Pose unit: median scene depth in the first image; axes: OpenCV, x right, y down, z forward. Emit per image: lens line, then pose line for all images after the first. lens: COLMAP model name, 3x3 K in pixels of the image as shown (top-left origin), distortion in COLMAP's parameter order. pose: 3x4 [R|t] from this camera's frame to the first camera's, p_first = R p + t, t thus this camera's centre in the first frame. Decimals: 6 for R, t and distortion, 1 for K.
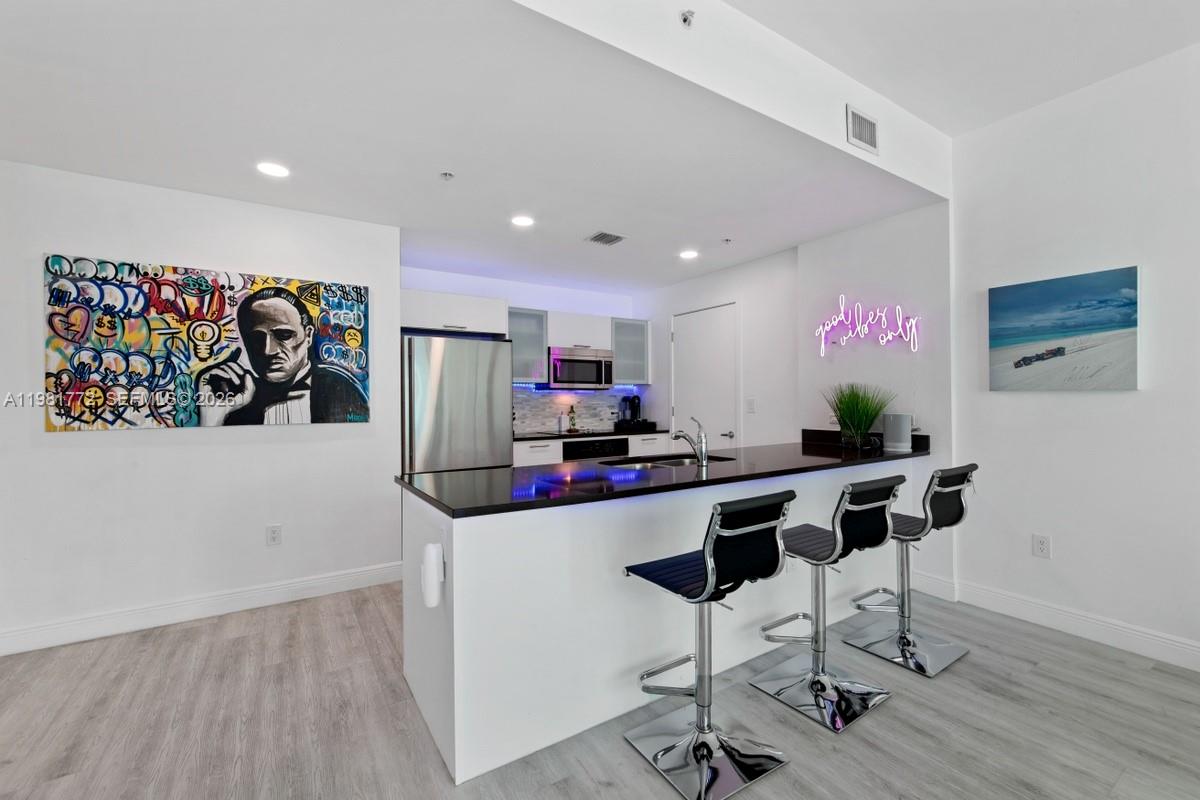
lens RADIAL K [[478.2, 0, 571.9], [0, 478.2, 399.6], [0, 0, 1]] dist [-0.008154, 0.000014]
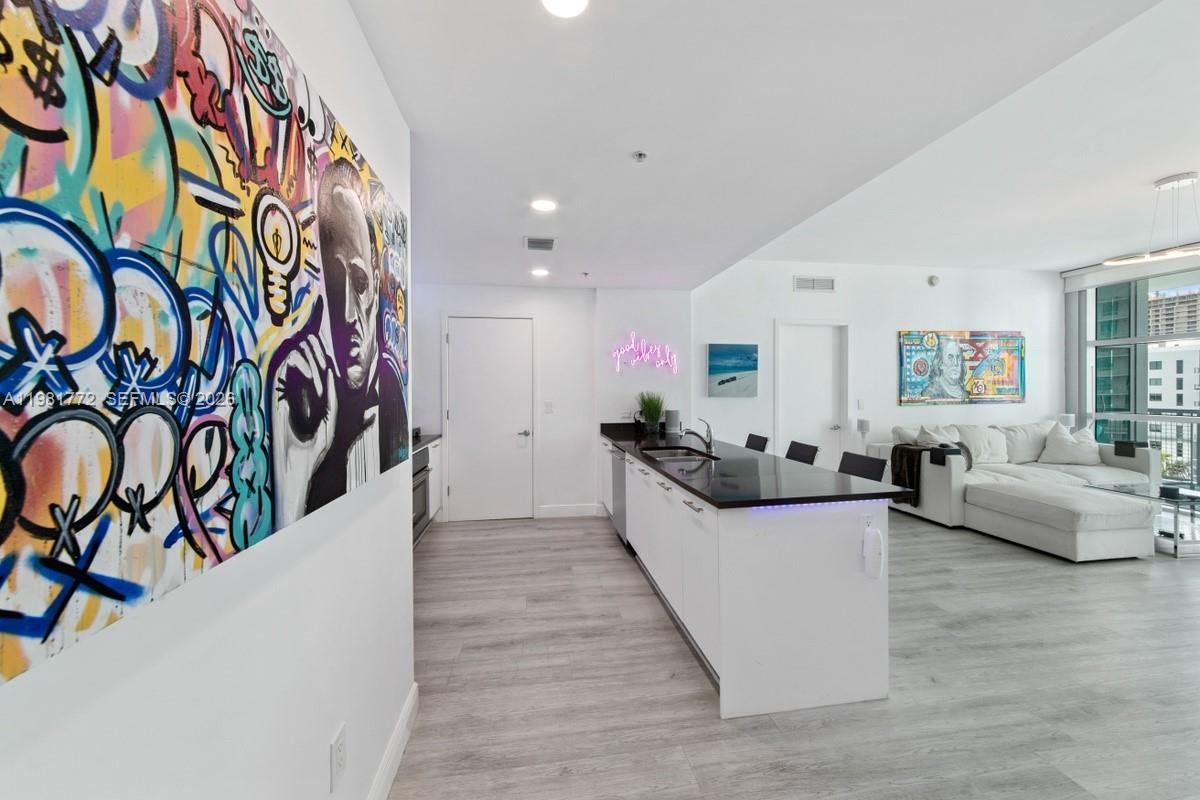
lens RADIAL K [[445.5, 0, 596.8], [0, 445.5, 394.3], [0, 0, 1]] dist [0.004895, 0.000686]
pose [[0.401787, -0.003853, 0.915725, -0.975144], [0.004917, 0.999986, 0.002050, -0.034343], [-0.915720, 0.003679, 0.401800, 0.695764]]
